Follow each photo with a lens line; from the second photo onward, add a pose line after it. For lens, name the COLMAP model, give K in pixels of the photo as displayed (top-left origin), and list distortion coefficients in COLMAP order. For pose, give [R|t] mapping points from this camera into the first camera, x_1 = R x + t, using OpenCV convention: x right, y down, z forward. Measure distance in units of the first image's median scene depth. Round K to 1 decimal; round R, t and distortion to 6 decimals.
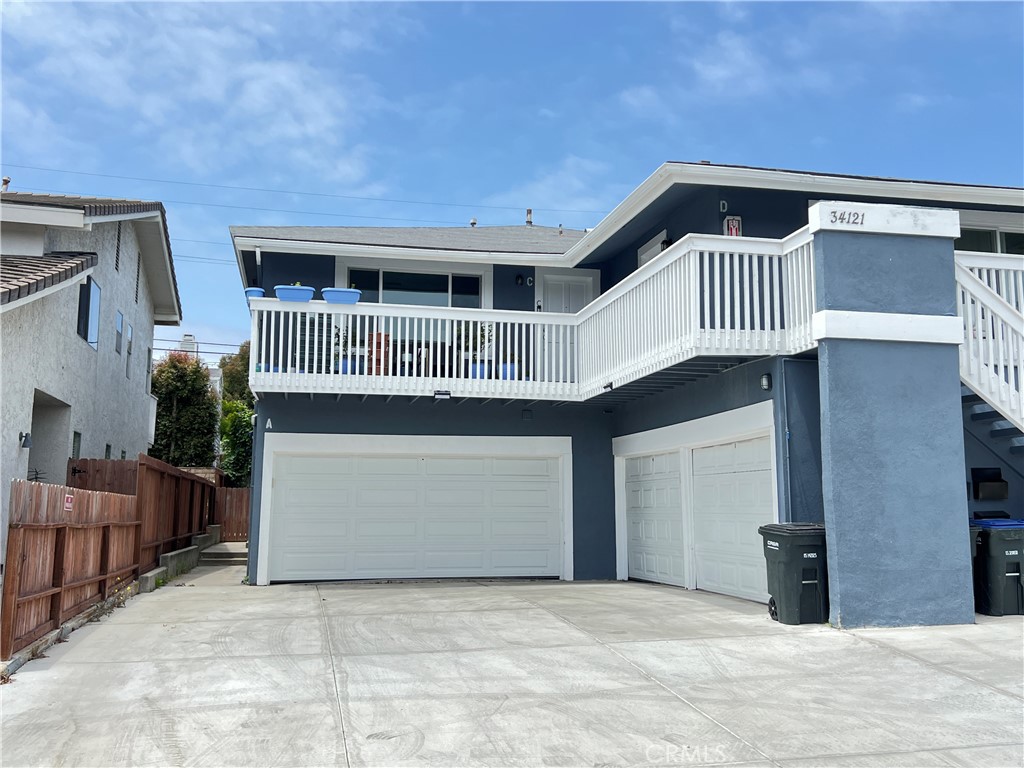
lens RADIAL K [[994.4, 0, 512.0], [0, 994.4, 384.0], [0, 0, 1]] dist [-0.002208, -0.000413]
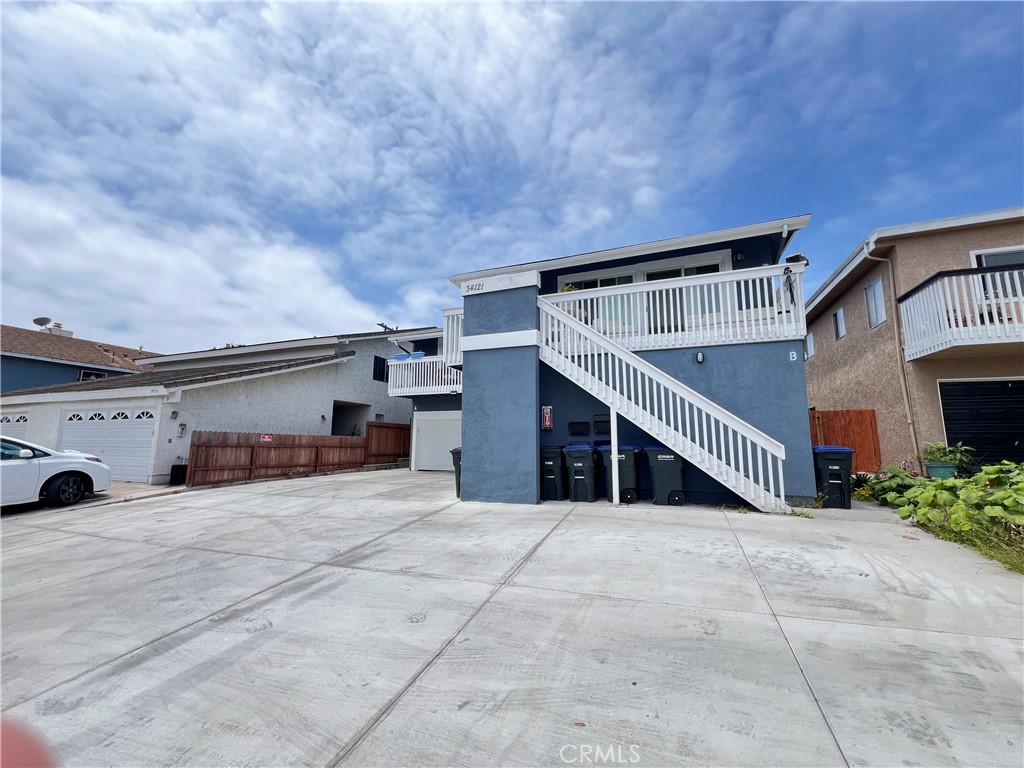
lens RADIAL K [[408.3, 0, 512.6], [0, 408.3, 387.3], [0, 0, 1]] dist [-0.001721, 0.000141]
pose [[0.823603, -0.078749, -0.561673, 0.825631], [0.074113, 0.996766, -0.031076, 0.055326], [0.562304, -0.016033, 0.826775, 0.382331]]
